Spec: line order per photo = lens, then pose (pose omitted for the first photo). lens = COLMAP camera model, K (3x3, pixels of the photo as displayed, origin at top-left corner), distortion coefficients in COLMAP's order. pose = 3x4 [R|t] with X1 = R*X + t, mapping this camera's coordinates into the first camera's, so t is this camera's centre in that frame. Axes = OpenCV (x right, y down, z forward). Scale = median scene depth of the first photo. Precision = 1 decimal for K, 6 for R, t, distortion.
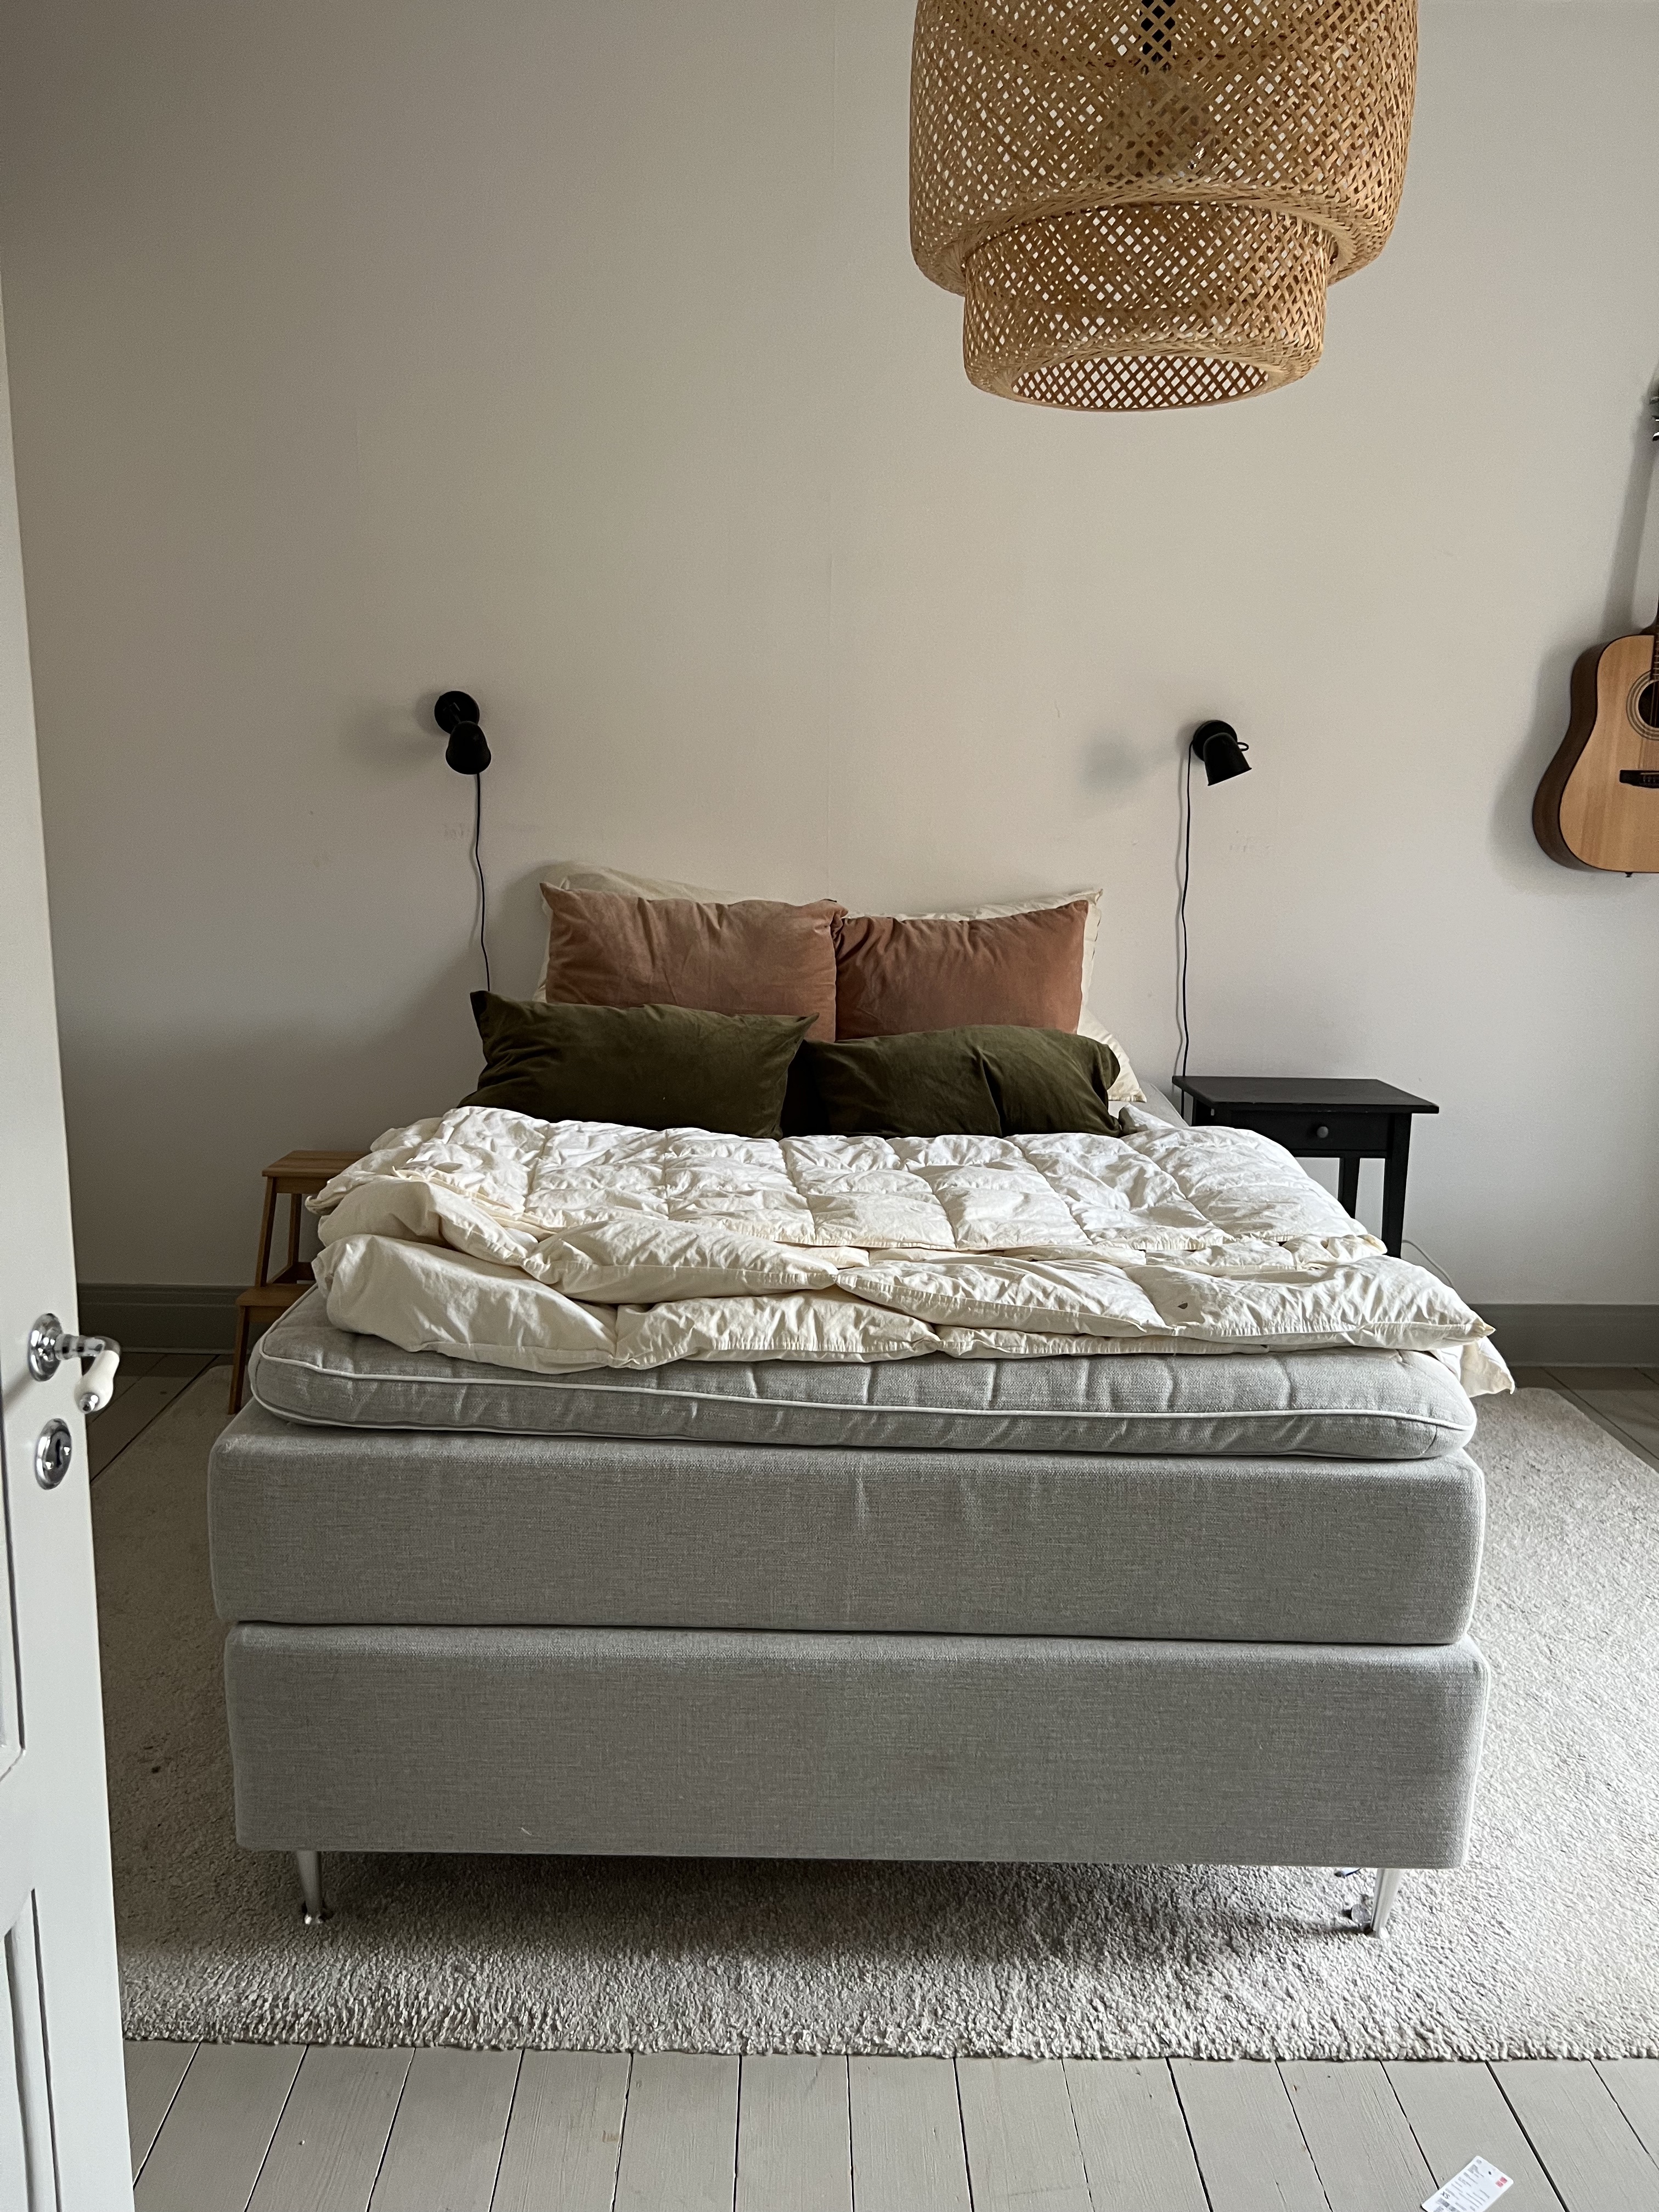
lens RADIAL K [[1682.5, 0, 825.8], [0, 1682.5, 1105.5], [0, 0, 1]] dist [-0.000101, -0.000064]
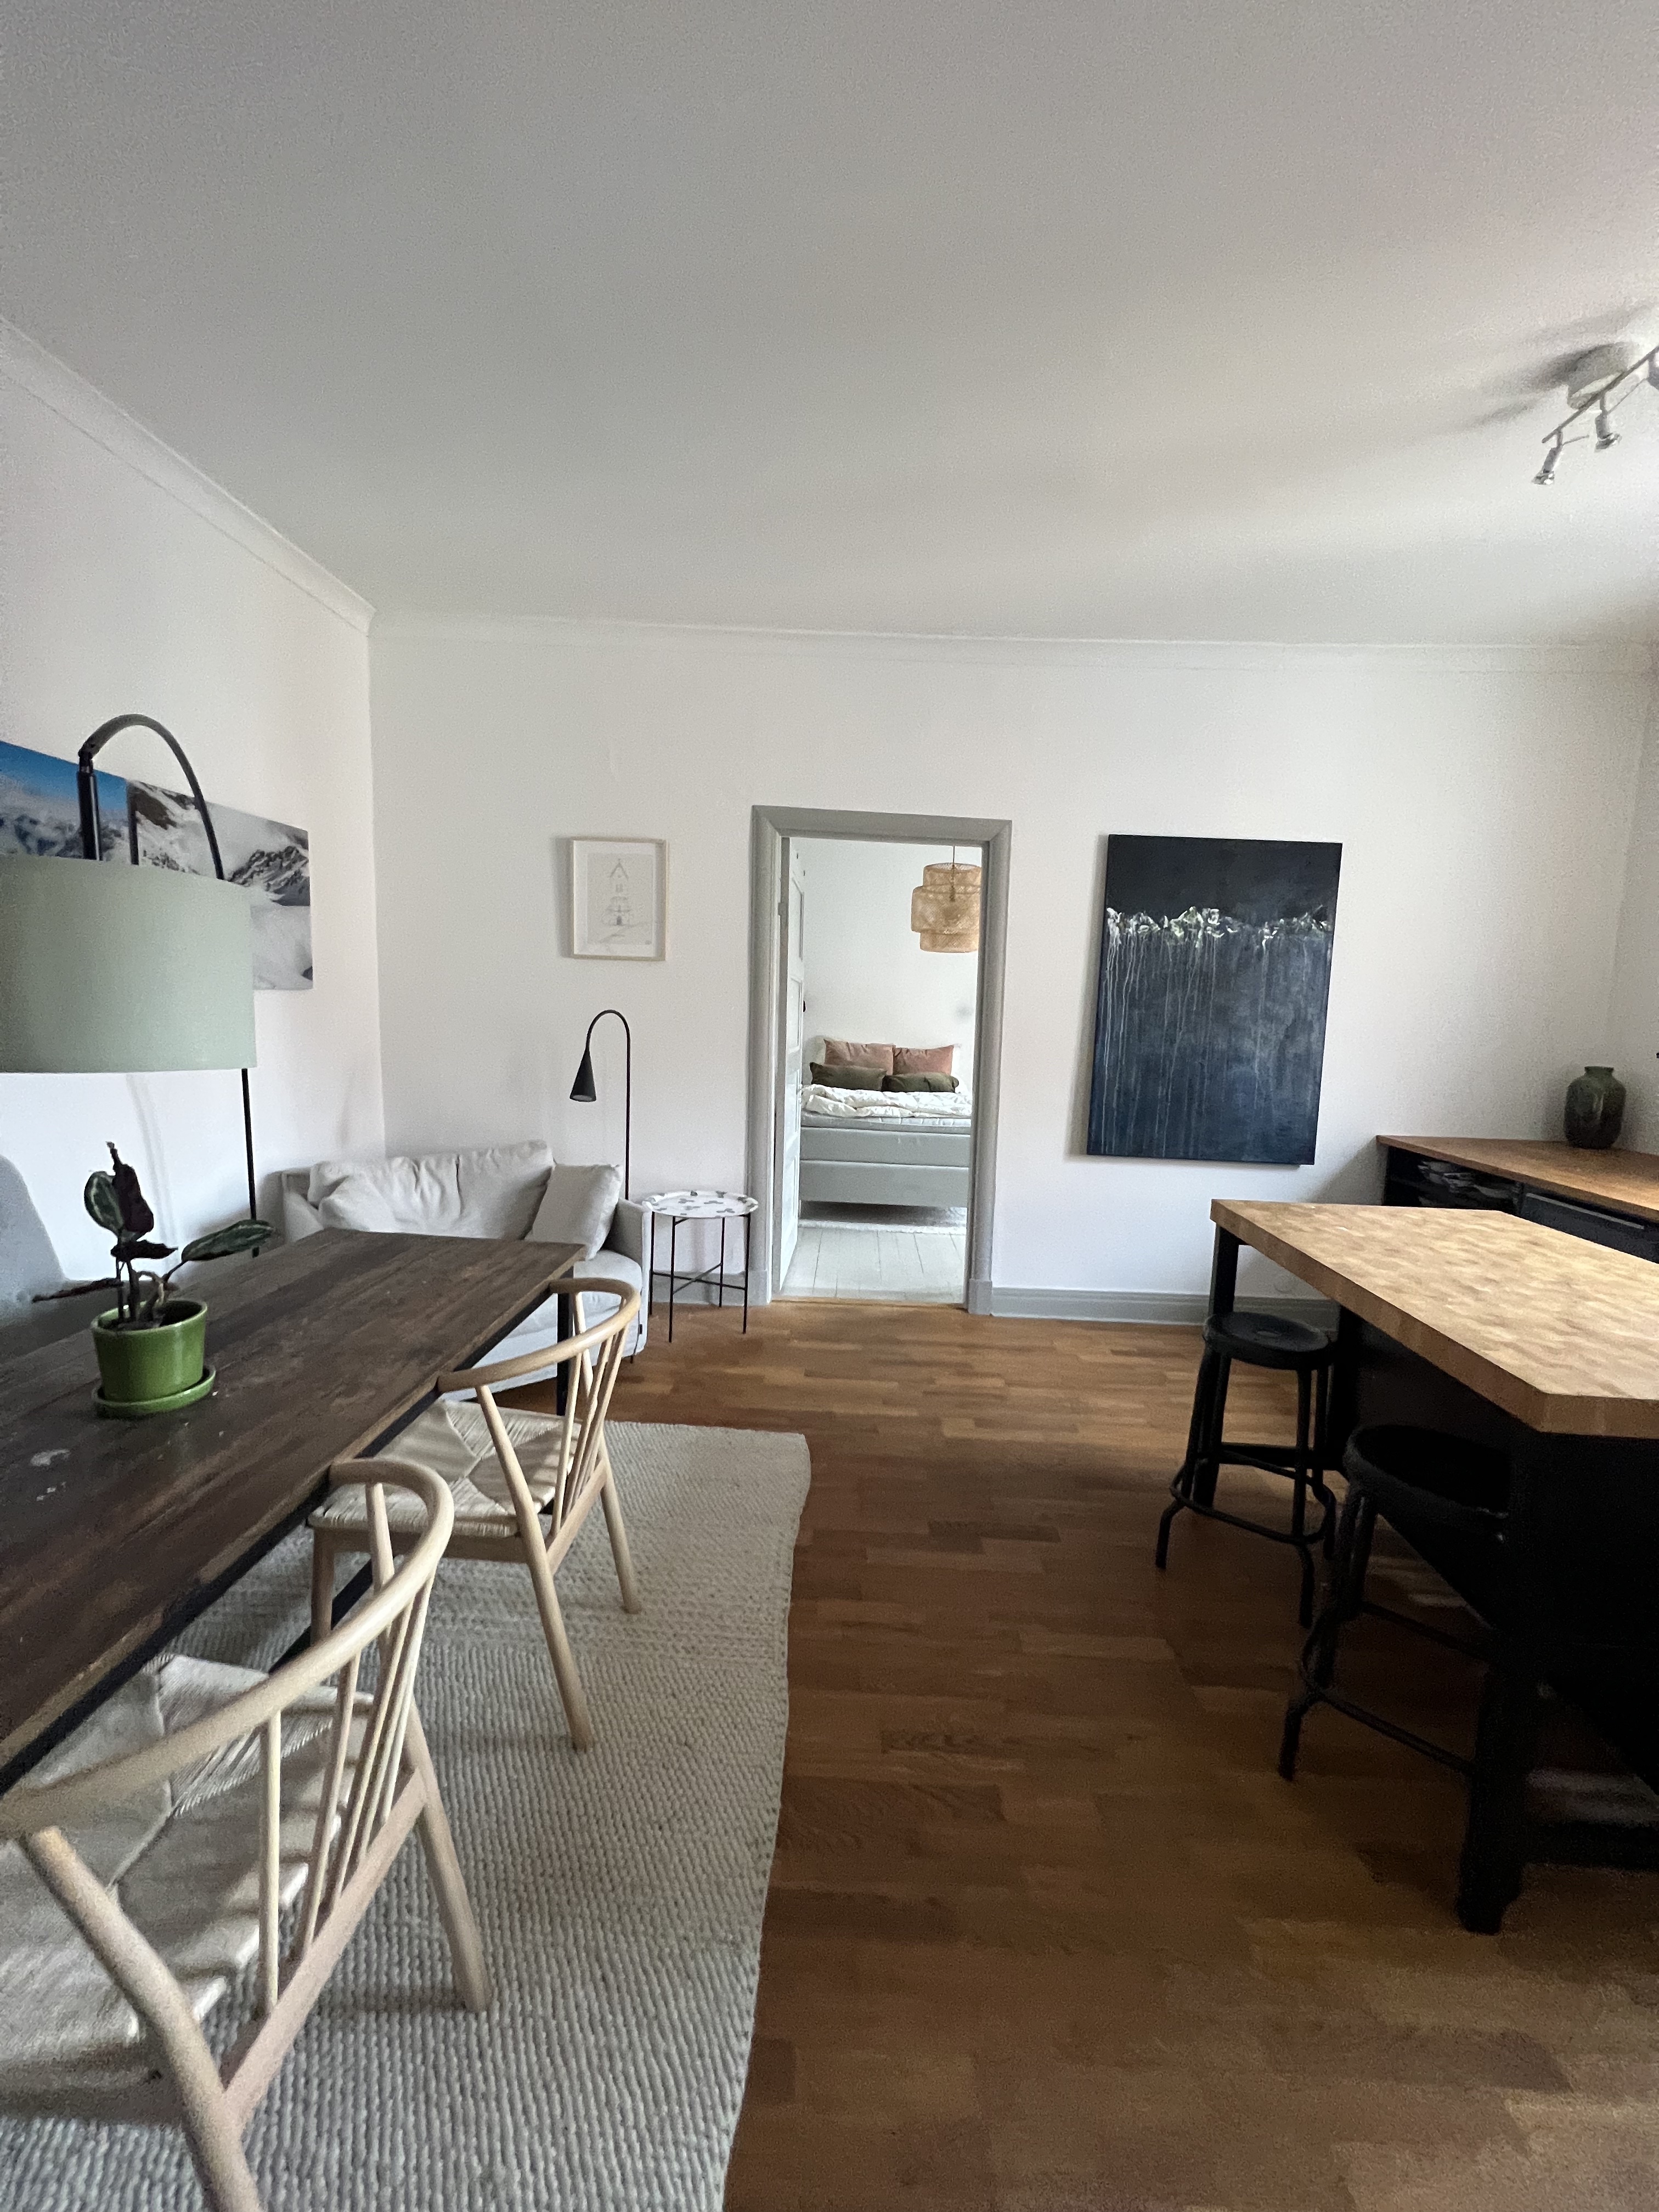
lens RADIAL K [[877.7, 0, 825.1], [0, 877.7, 1099.4], [0, 0, 1]] dist [-0.000869, -0.000044]
pose [[0.998198, 0.017061, -0.057531, -0.039436], [-0.021543, 0.996703, -0.078223, 0.213718], [0.056007, 0.079321, 0.995275, -1.306582]]
